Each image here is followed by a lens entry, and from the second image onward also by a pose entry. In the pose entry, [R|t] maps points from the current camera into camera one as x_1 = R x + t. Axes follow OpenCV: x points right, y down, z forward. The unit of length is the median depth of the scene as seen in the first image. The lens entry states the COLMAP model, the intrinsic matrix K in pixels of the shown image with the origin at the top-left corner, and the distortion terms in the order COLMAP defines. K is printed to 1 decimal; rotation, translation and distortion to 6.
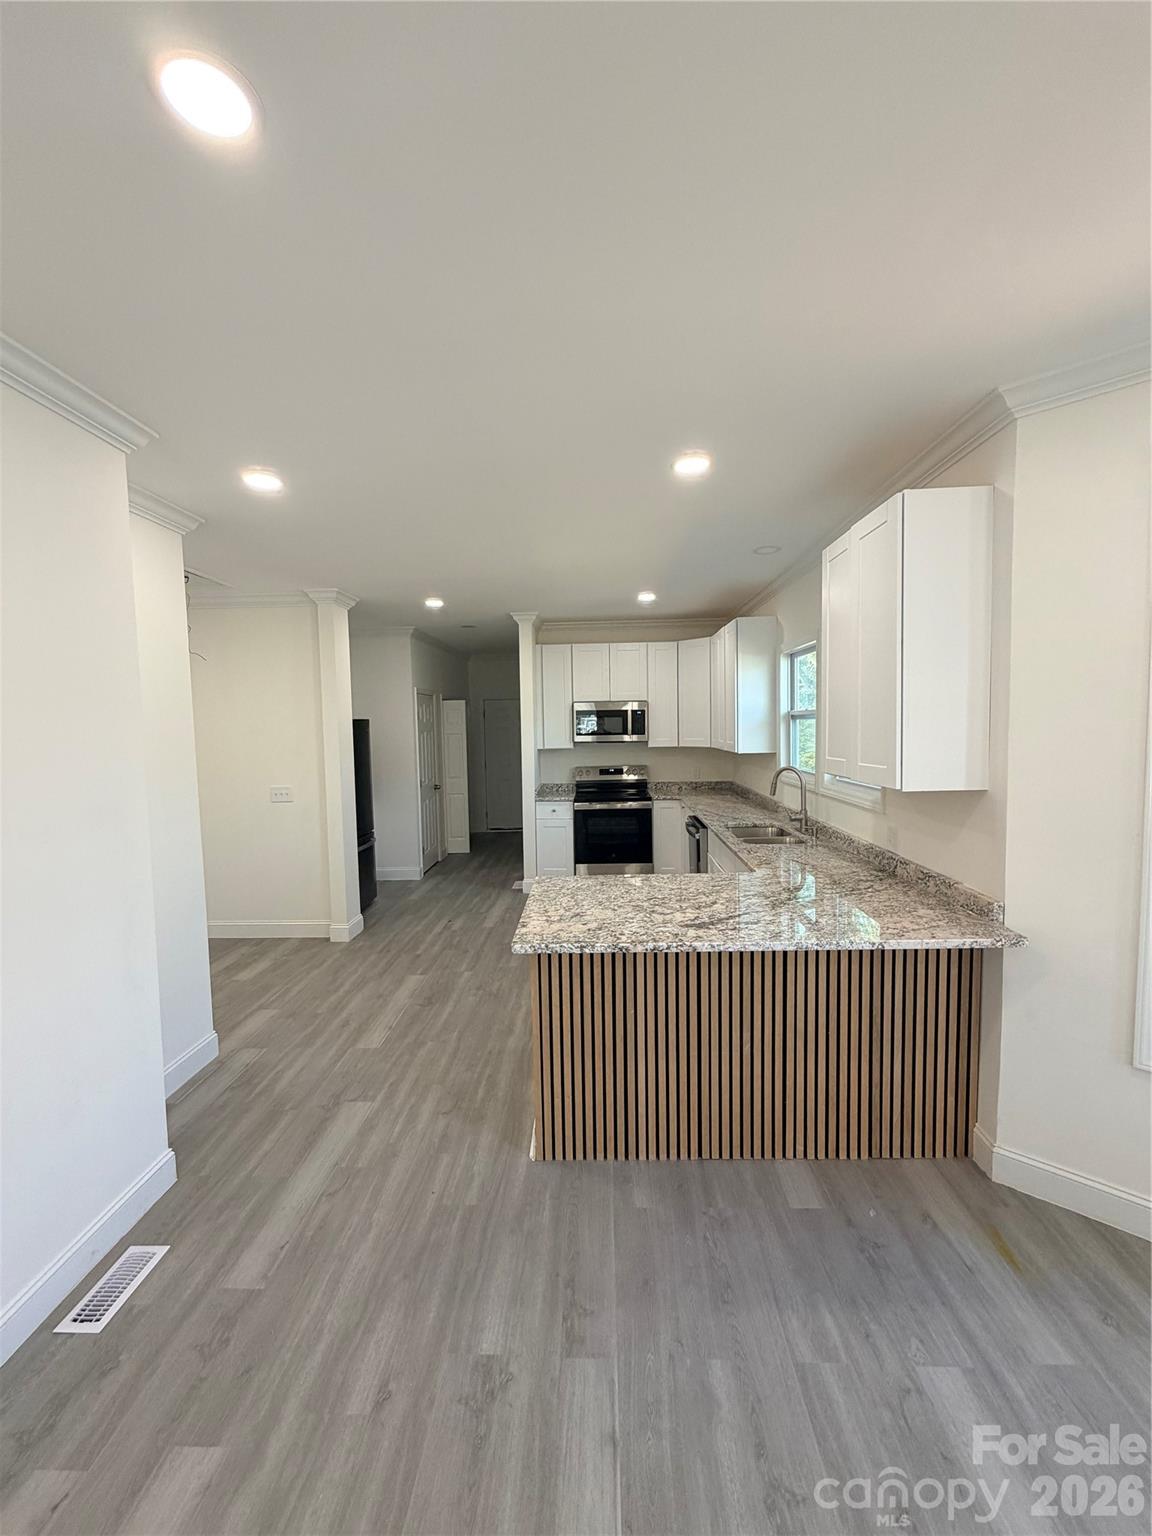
lens RADIAL K [[611.5, 0, 576.0], [0, 611.5, 768.0], [0, 0, 1]] dist [0.002457, -0.000392]
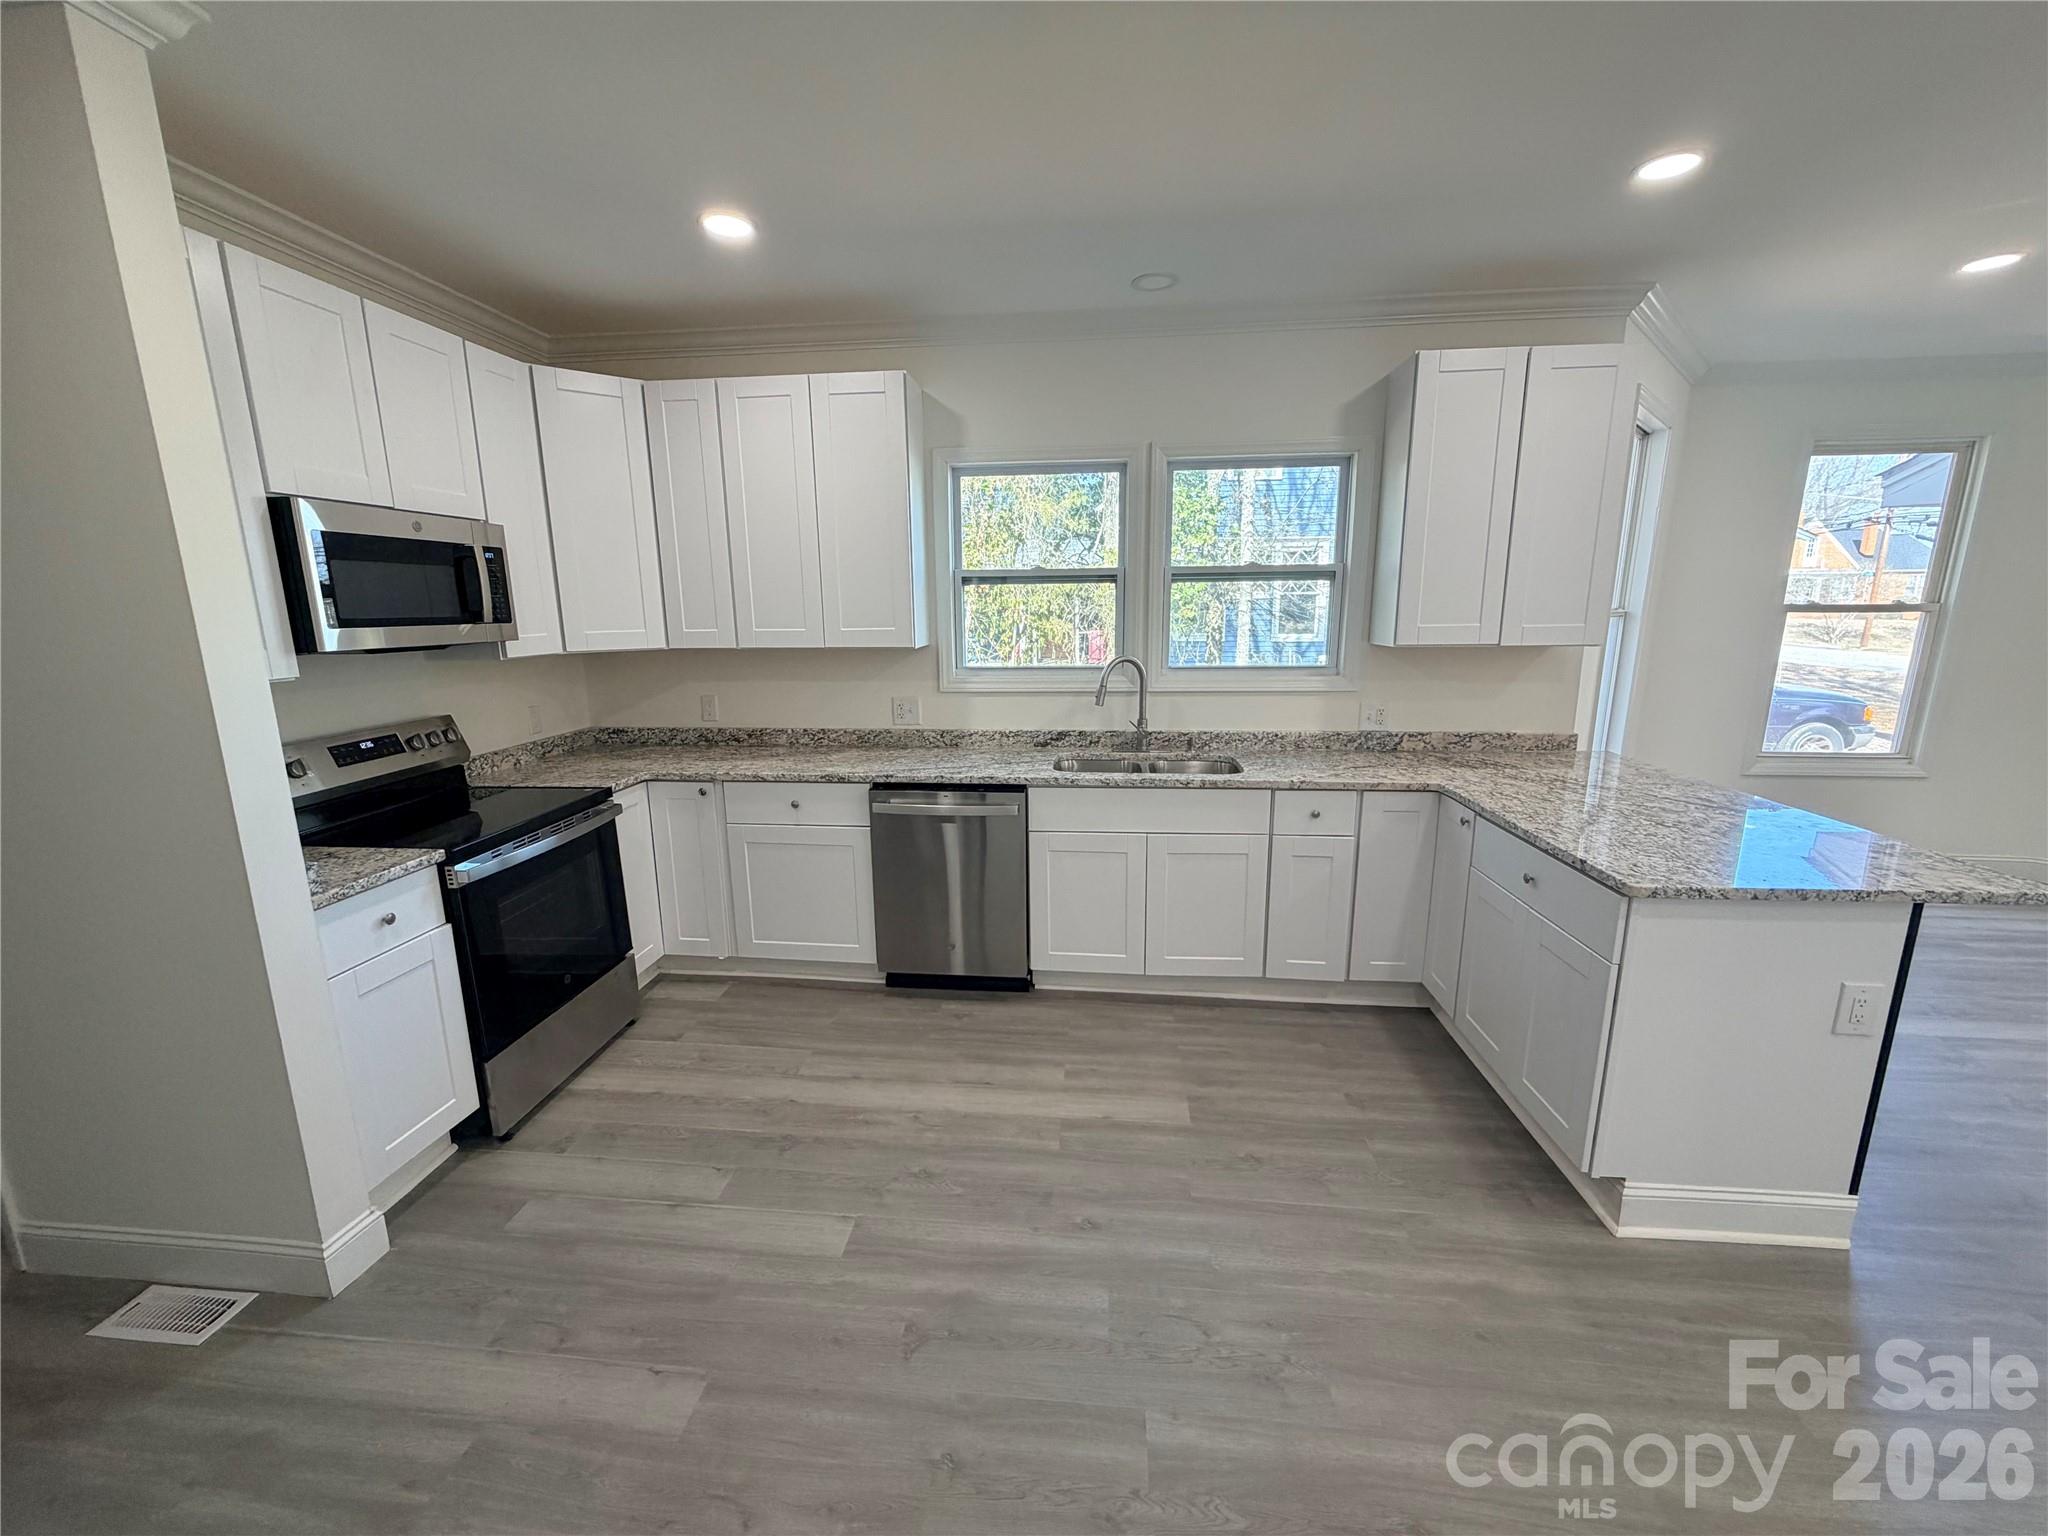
lens RADIAL K [[815.3, 0, 1024.0], [0, 815.3, 768.0], [0, 0, 1]] dist [0.002457, -0.000392]
pose [[0.059404, -0.184681, 0.981002, -0.391816], [0.081624, 0.980345, 0.179614, -0.037834], [-0.994891, 0.069404, 0.073311, 0.788216]]
